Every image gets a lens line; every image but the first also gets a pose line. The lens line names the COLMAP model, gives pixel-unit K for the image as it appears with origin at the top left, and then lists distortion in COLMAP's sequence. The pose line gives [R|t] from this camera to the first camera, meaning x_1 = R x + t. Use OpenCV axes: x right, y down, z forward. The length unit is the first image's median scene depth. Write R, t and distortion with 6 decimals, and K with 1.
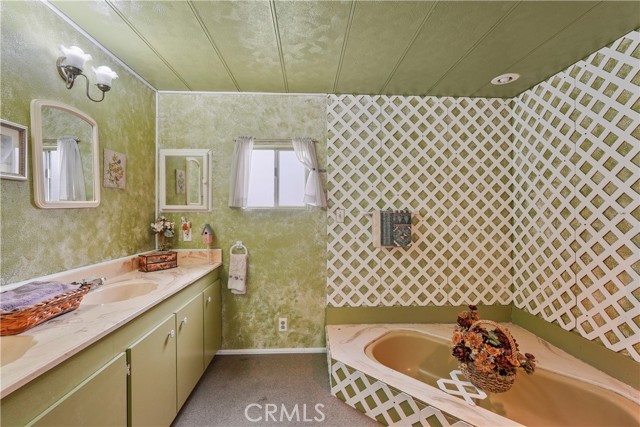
lens RADIAL K [[284.5, 0, 319.1], [0, 284.5, 212.1], [0, 0, 1]] dist [-0.013398, 0.007240]
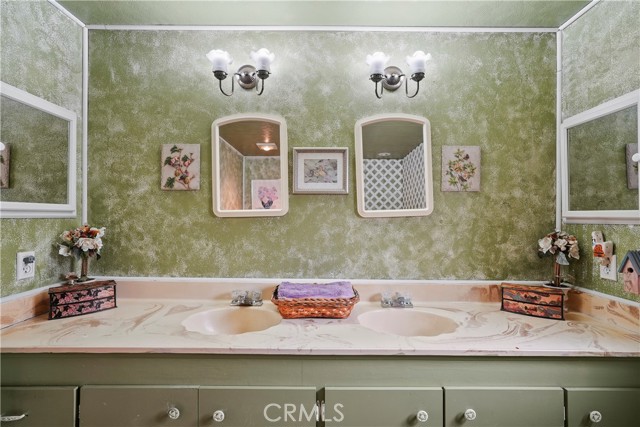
lens RADIAL K [[284.5, 0, 321.9], [0, 284.5, 215.4], [0, 0, 1]] dist [-0.013398, 0.007240]
pose [[-0.041064, -0.004361, -0.999147, 0.095097], [-0.006858, 0.999968, -0.004083, -0.010415], [0.999133, 0.006684, -0.041093, 0.637593]]
